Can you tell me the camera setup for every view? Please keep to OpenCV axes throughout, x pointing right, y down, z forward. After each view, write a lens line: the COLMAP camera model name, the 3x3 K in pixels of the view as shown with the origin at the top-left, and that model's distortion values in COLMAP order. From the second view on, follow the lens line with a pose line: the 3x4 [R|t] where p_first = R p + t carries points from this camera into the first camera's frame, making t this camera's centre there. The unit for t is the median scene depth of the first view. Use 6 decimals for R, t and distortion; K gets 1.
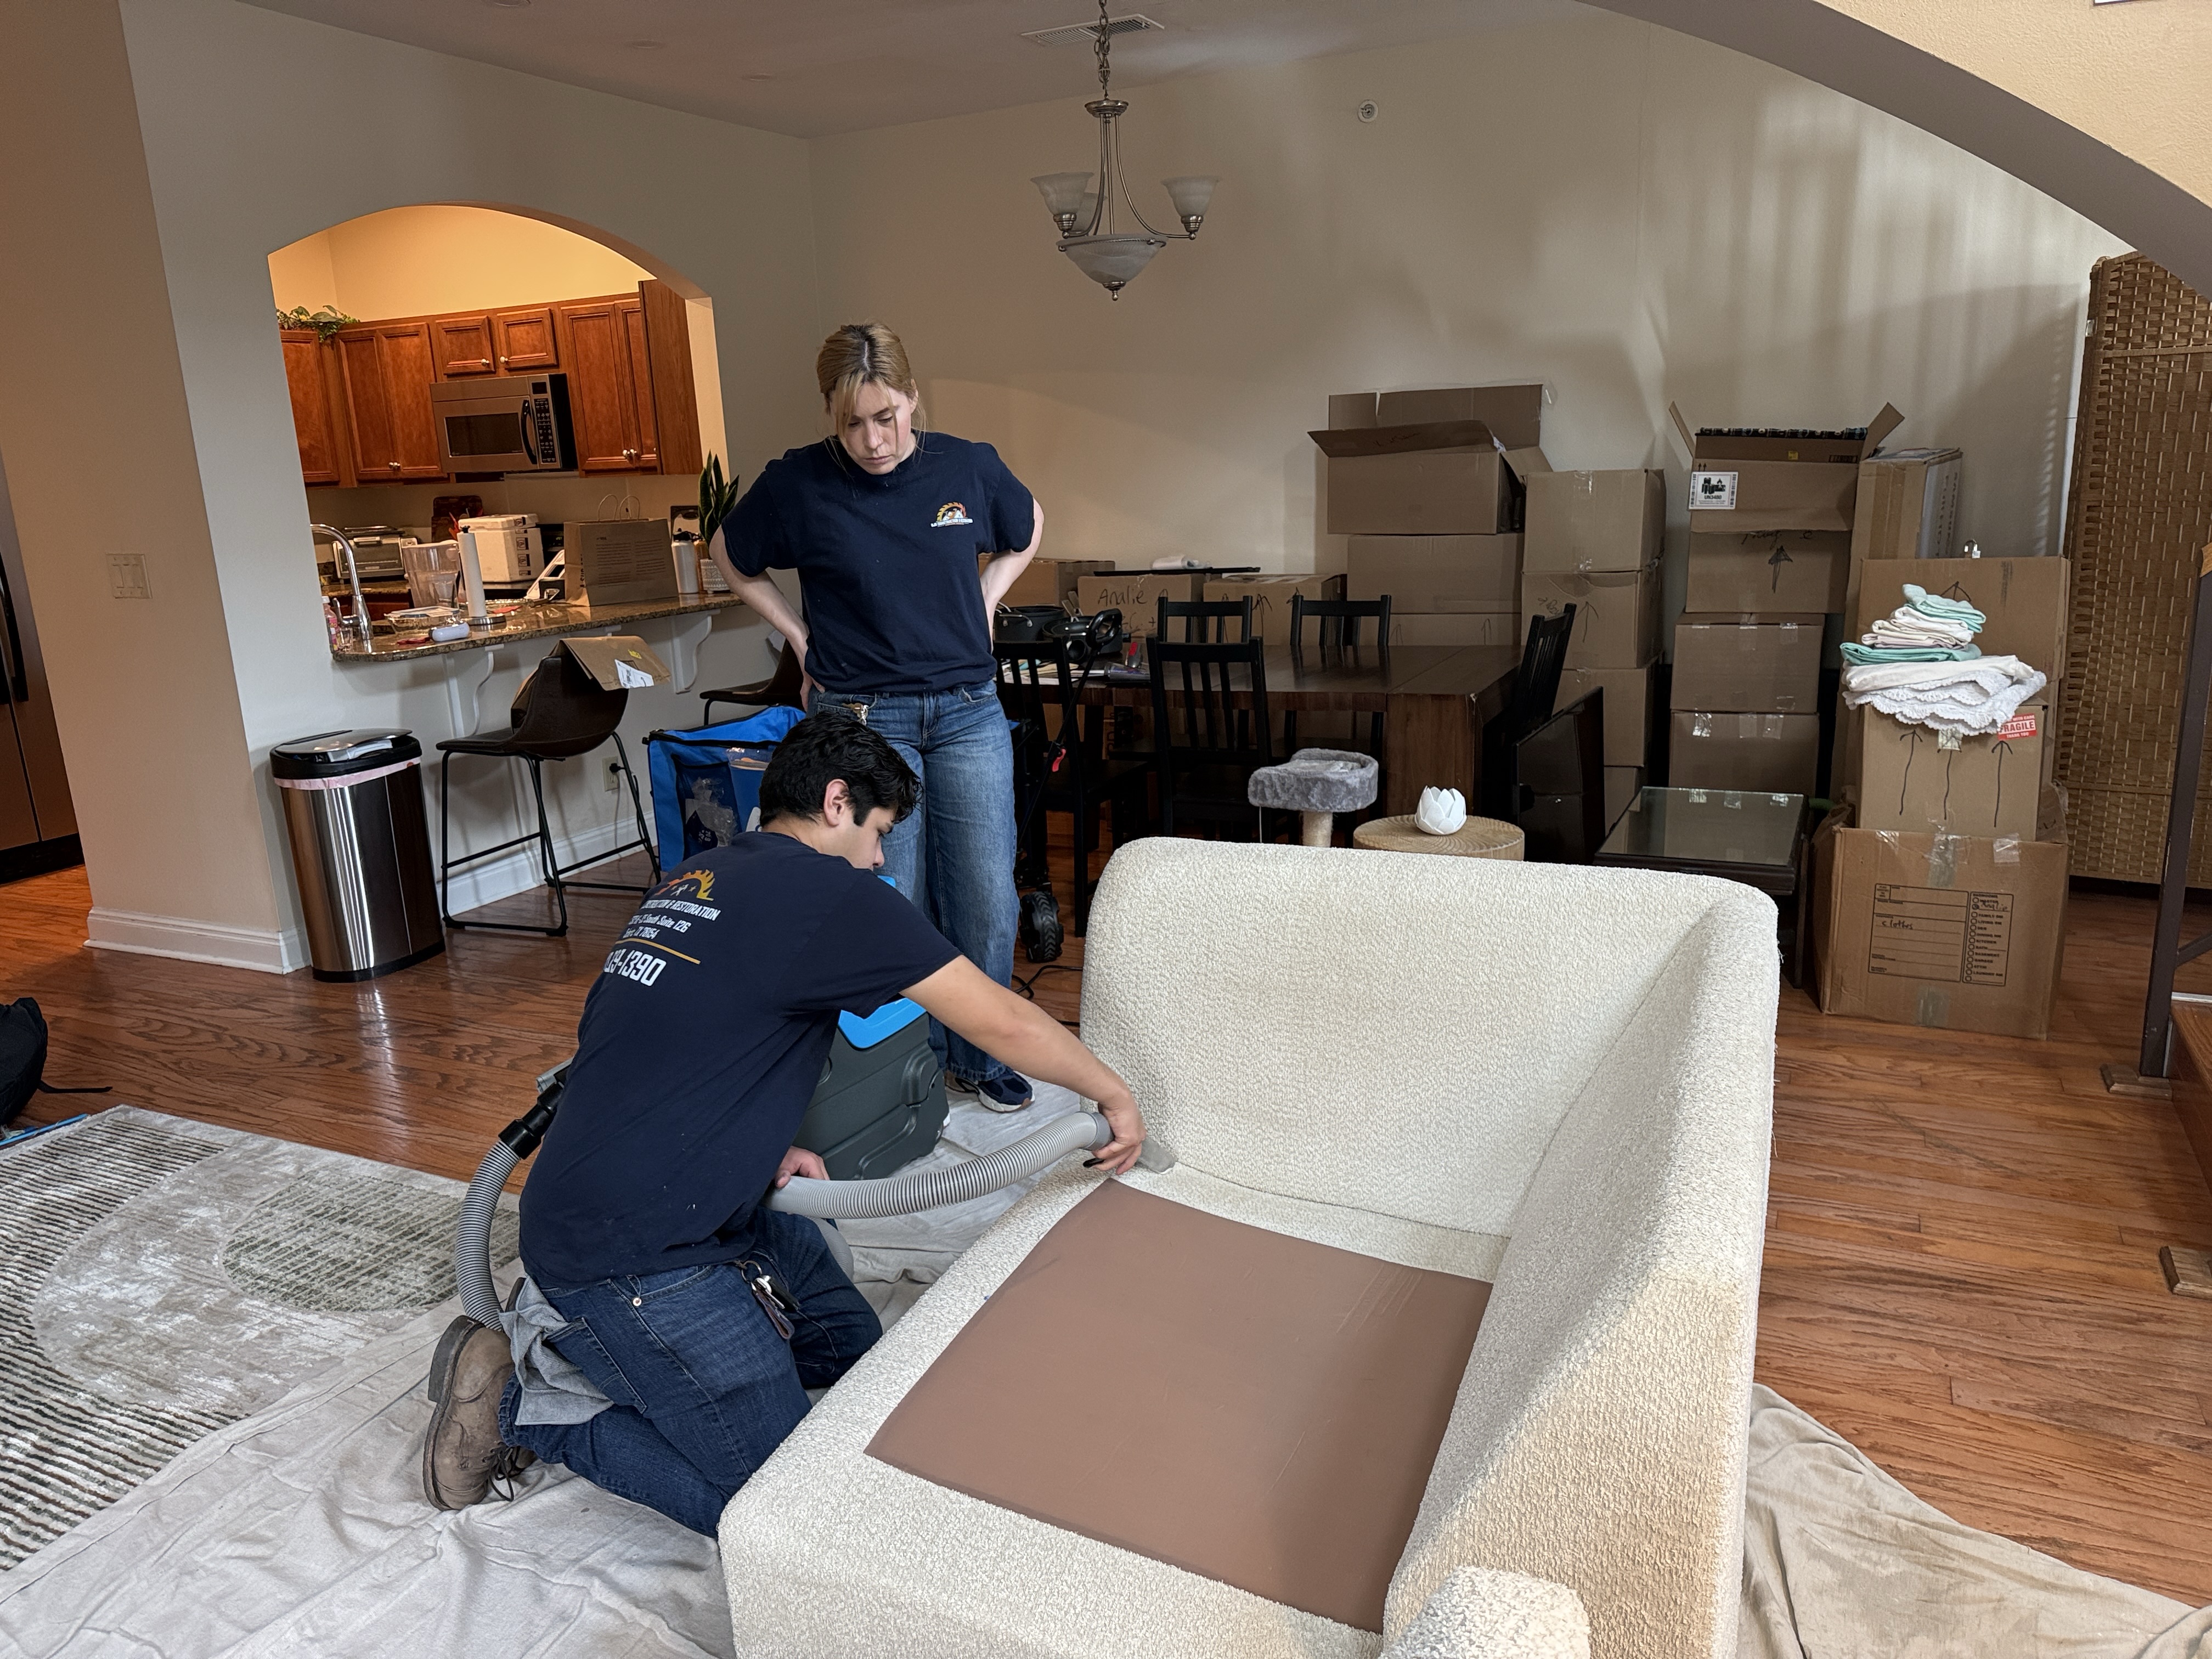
lens RADIAL K [[1597.6, 0, 1106.0], [0, 1597.6, 829.5], [0, 0, 1]] dist [-0.002290, 0.002031]
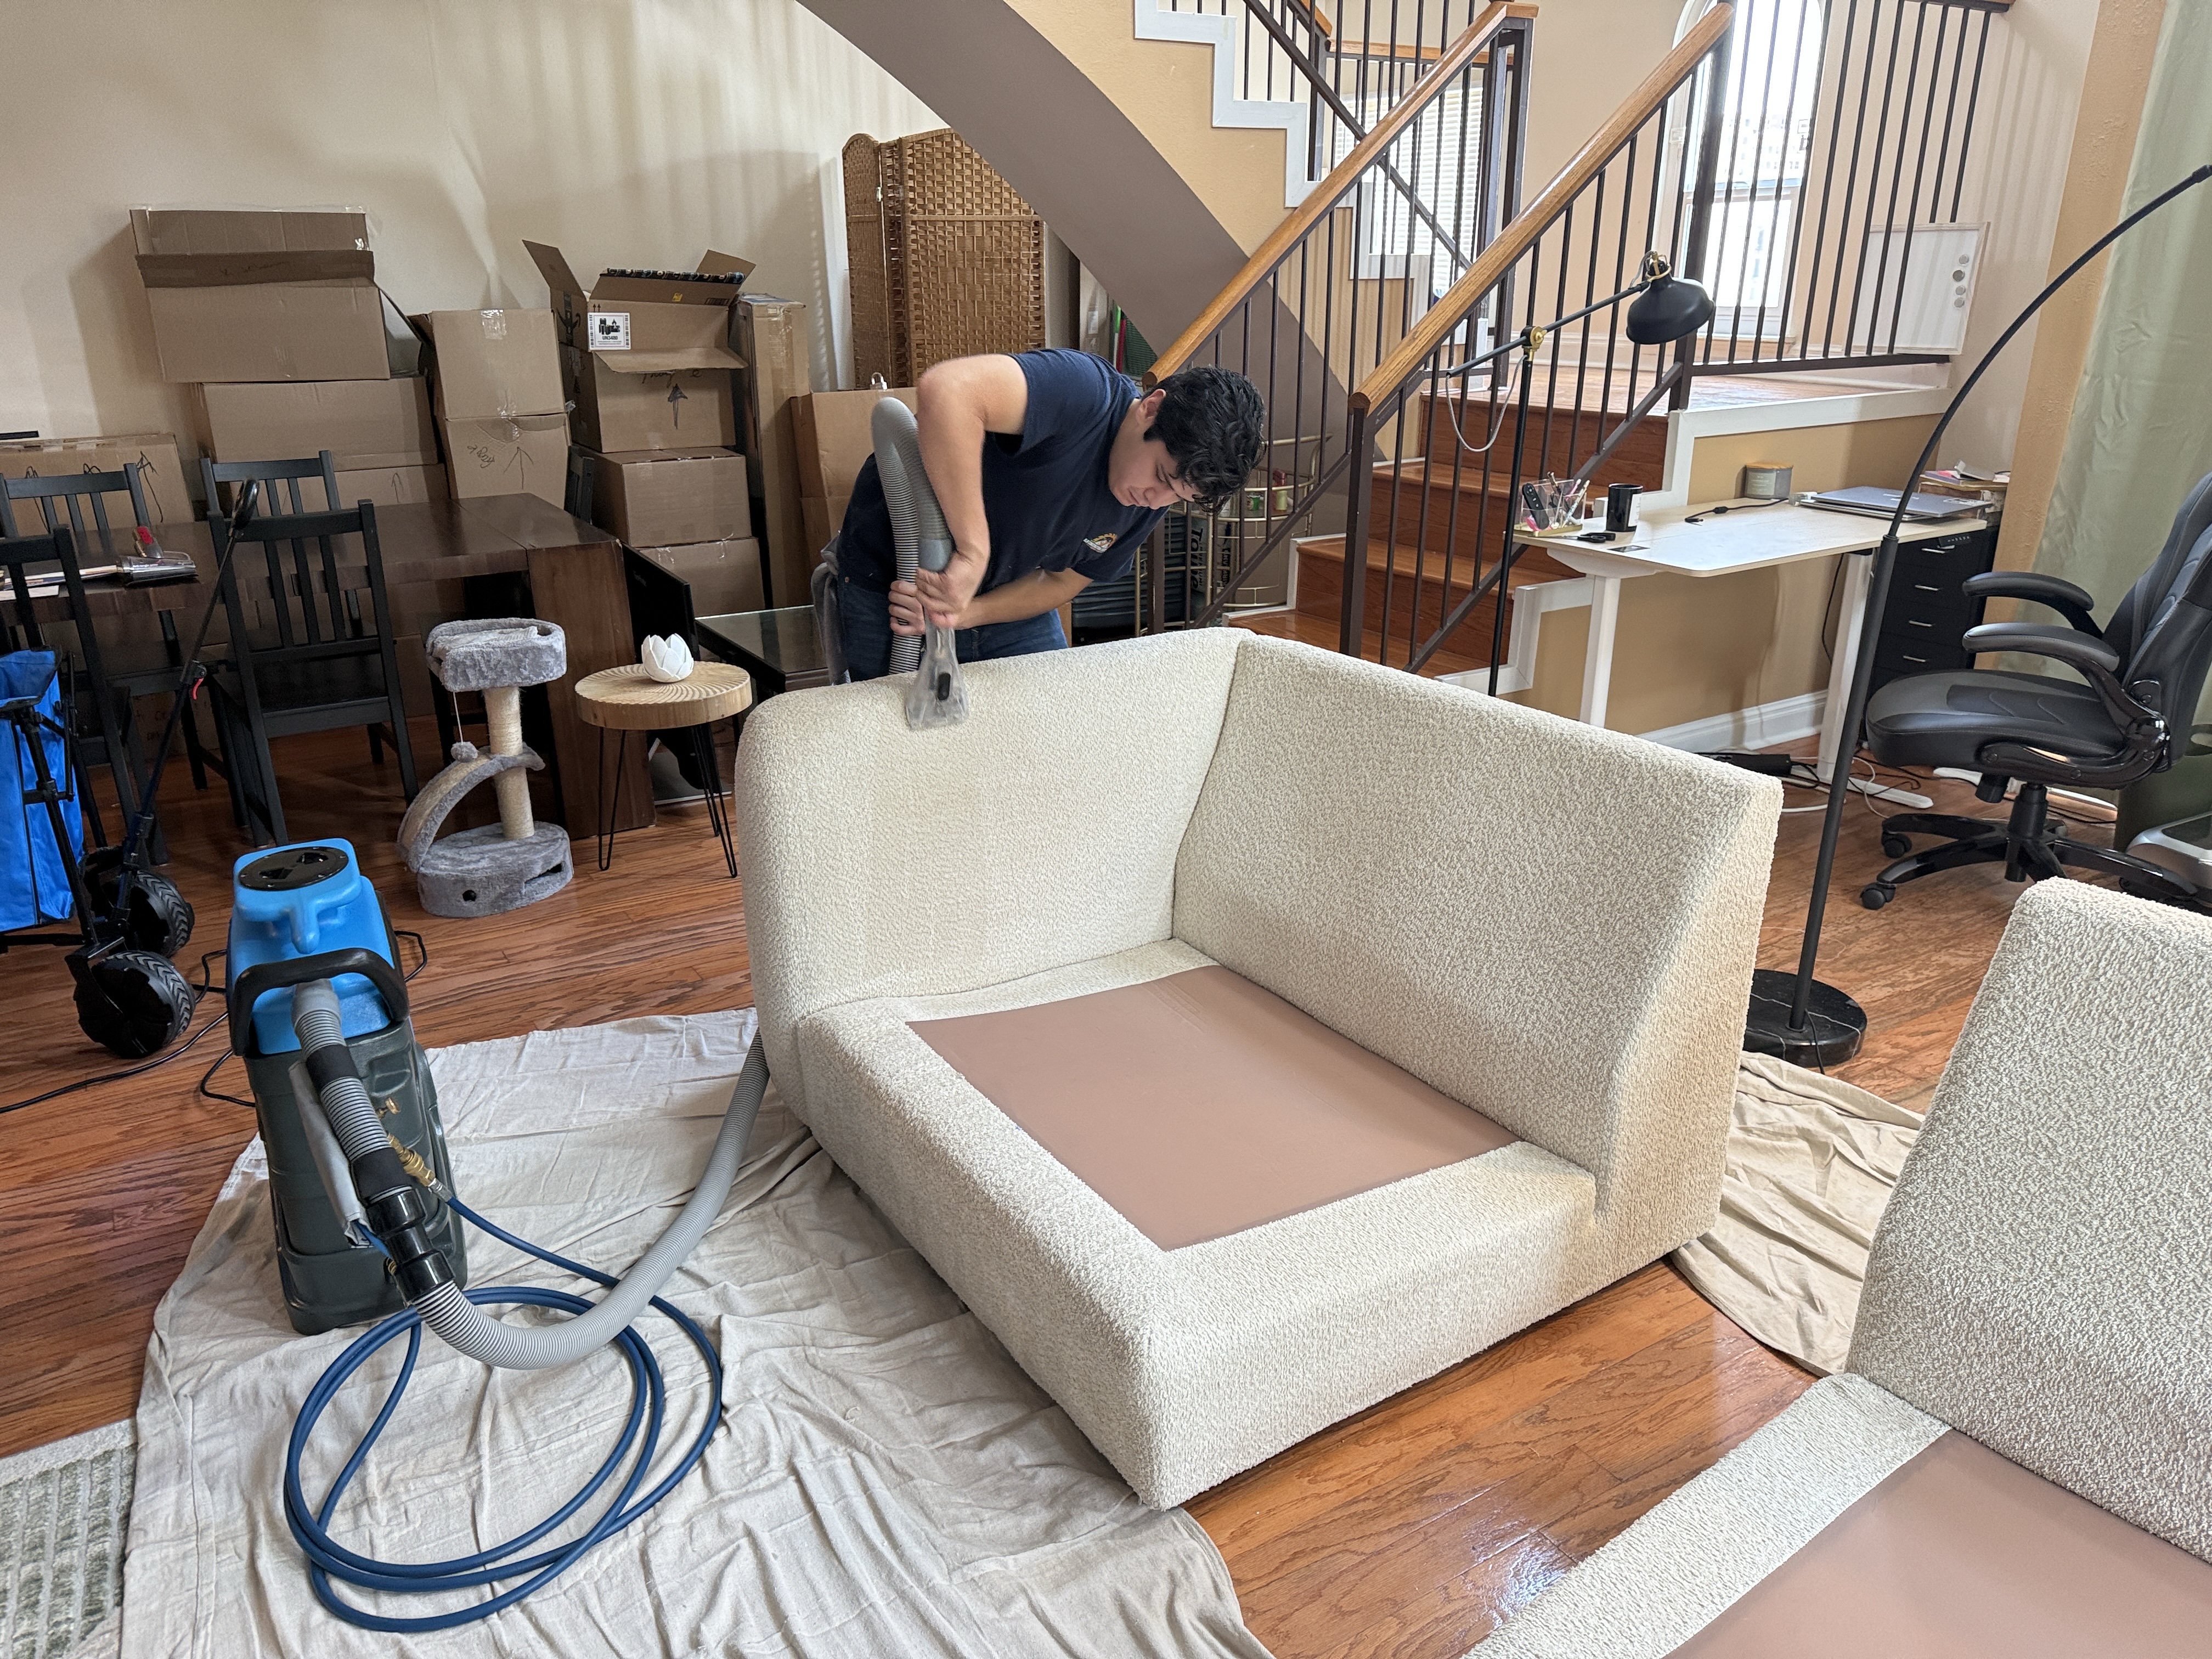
lens RADIAL K [[1597.6, 0, 1106.0], [0, 1597.6, 829.5], [0, 0, 1]] dist [-0.002290, 0.002031]
pose [[0.580531, -0.240672, 0.777857, -0.314195], [0.170999, 0.970050, 0.172517, -0.023089], [-0.796080, 0.032861, 0.604298, 0.131845]]
